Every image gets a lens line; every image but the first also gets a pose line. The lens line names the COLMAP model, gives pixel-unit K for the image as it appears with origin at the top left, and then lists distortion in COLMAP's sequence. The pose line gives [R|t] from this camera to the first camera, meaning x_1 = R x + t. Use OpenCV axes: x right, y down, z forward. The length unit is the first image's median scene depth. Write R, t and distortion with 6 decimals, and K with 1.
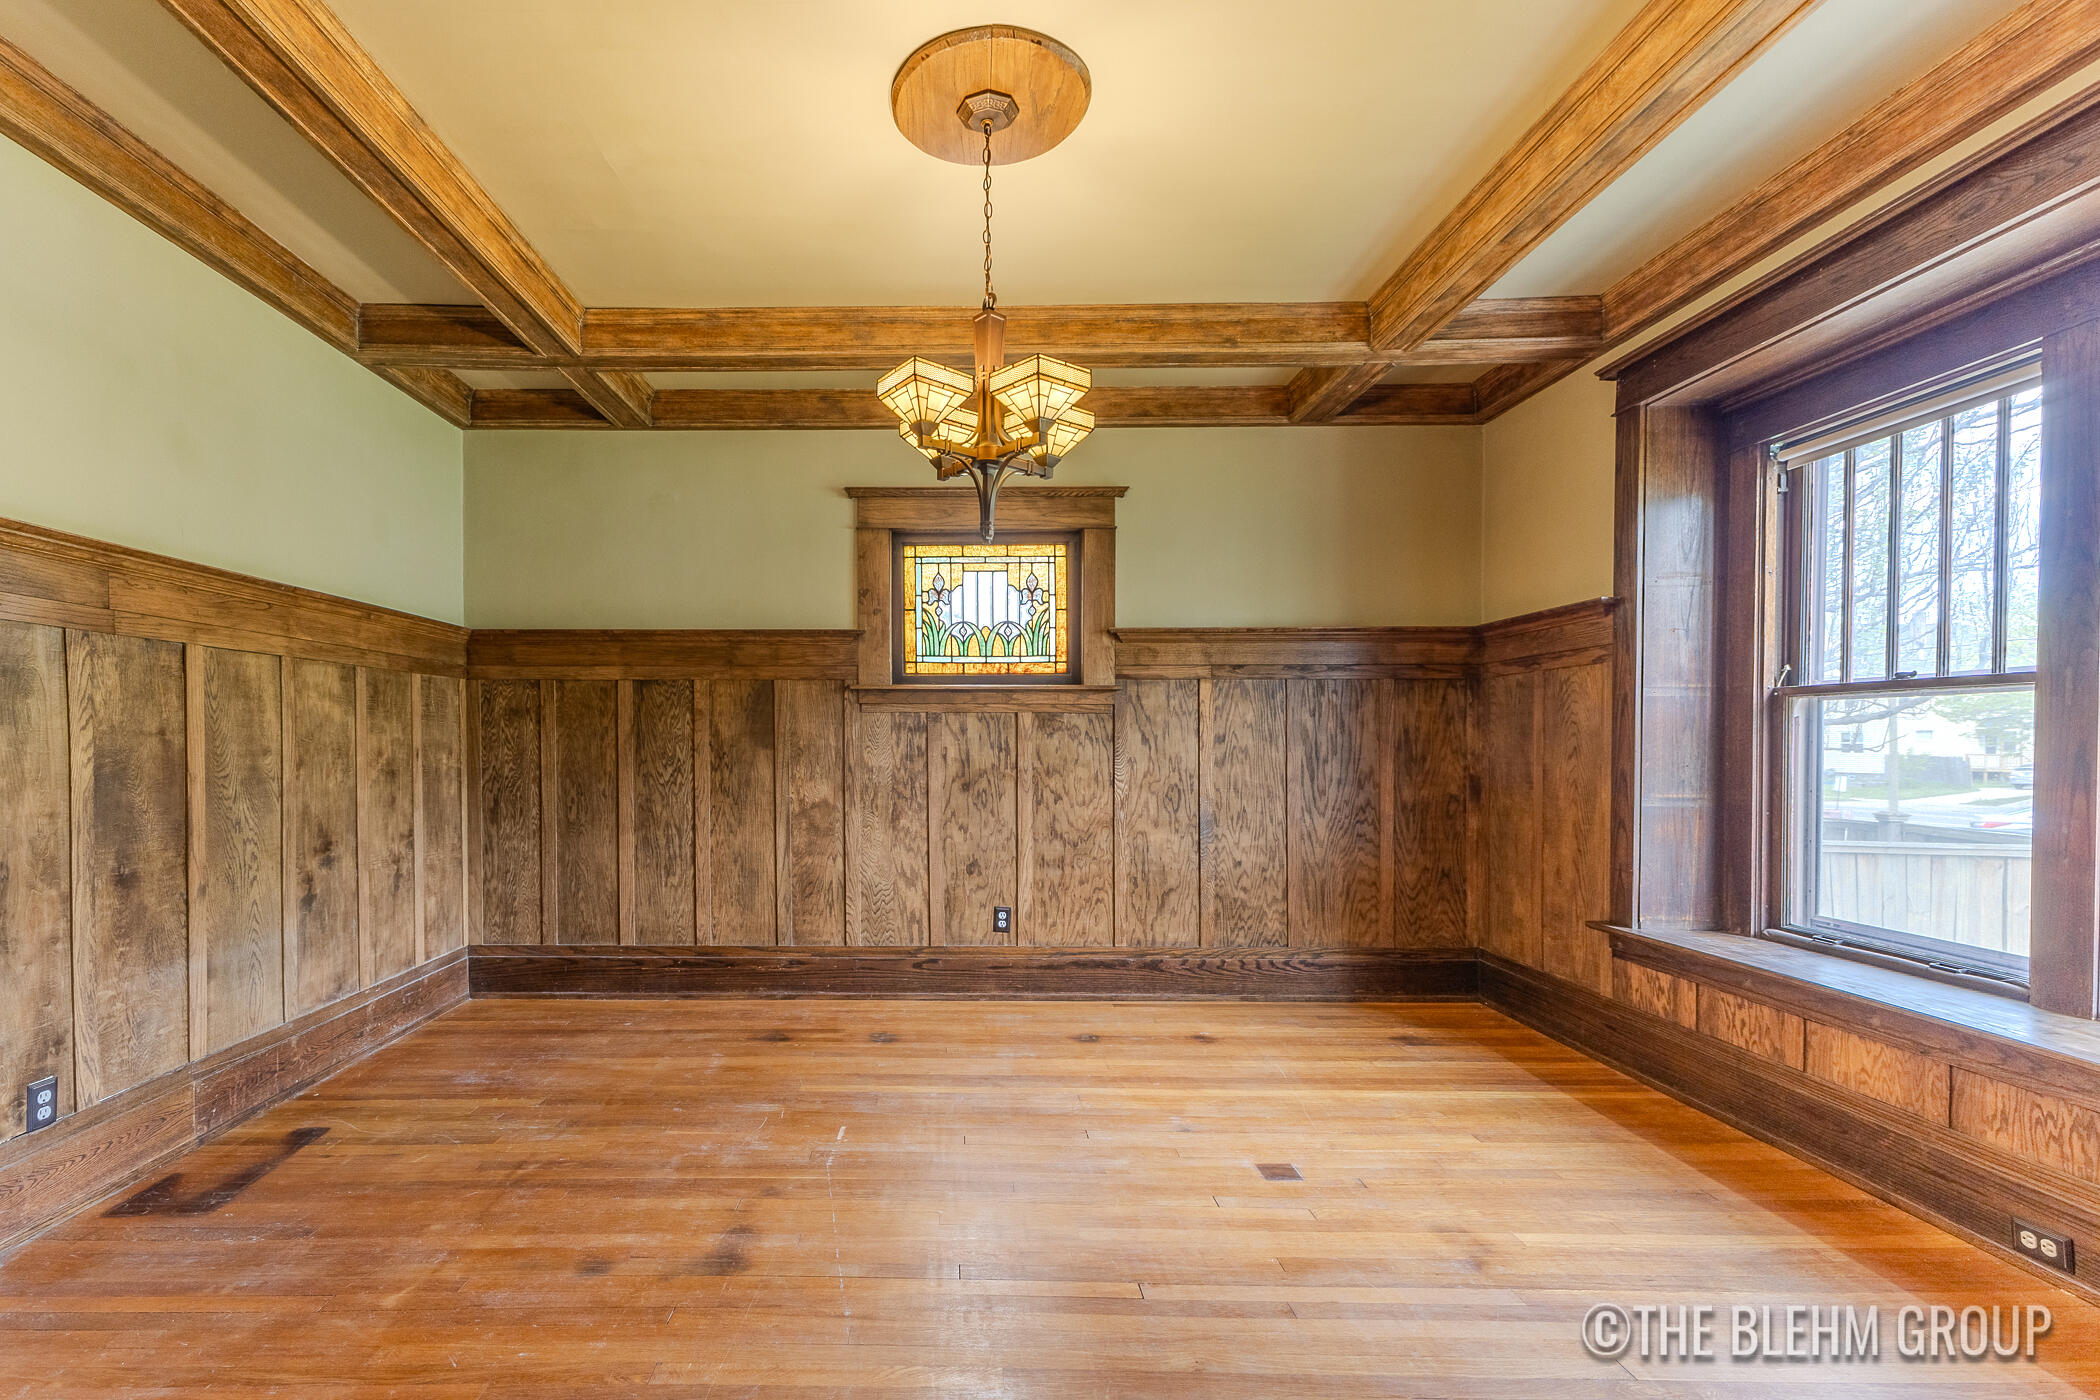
lens RADIAL K [[921.5, 0, 947.6], [0, 921.5, 759.3], [0, 0, 1]] dist [0.008544, -0.001752]
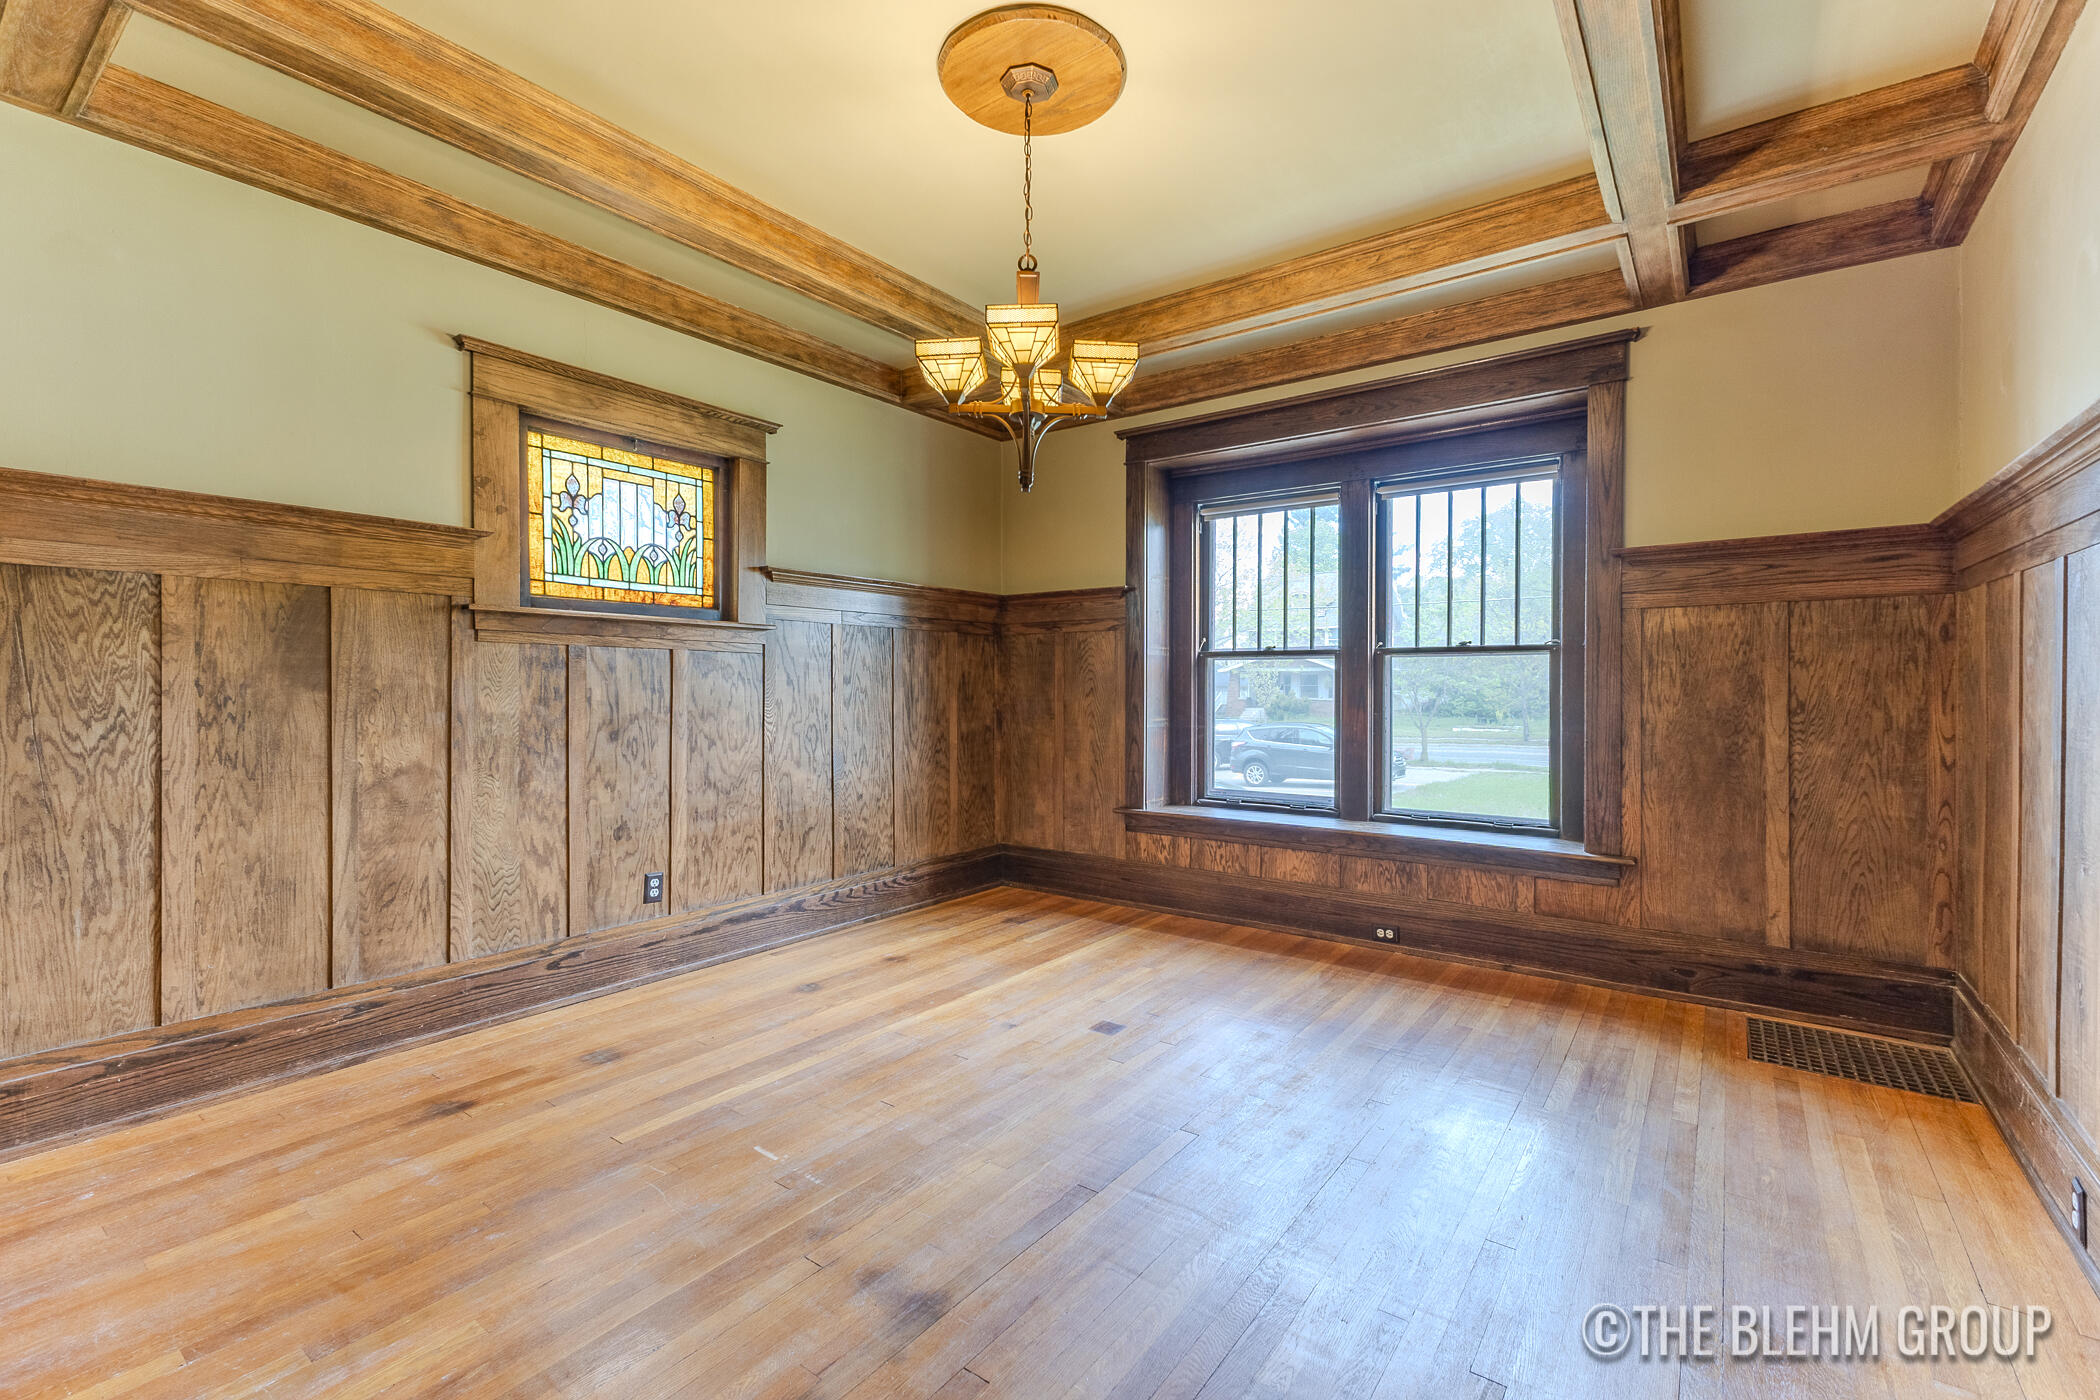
lens RADIAL K [[921.5, 0, 979.7], [0, 921.5, 685.0], [0, 0, 1]] dist [0.008544, -0.001752]
pose [[0.598089, 0.003312, 0.801423, -0.467352], [0.012070, 0.999841, -0.013140, -0.001298], [-0.801339, 0.017532, 0.597954, 0.242045]]
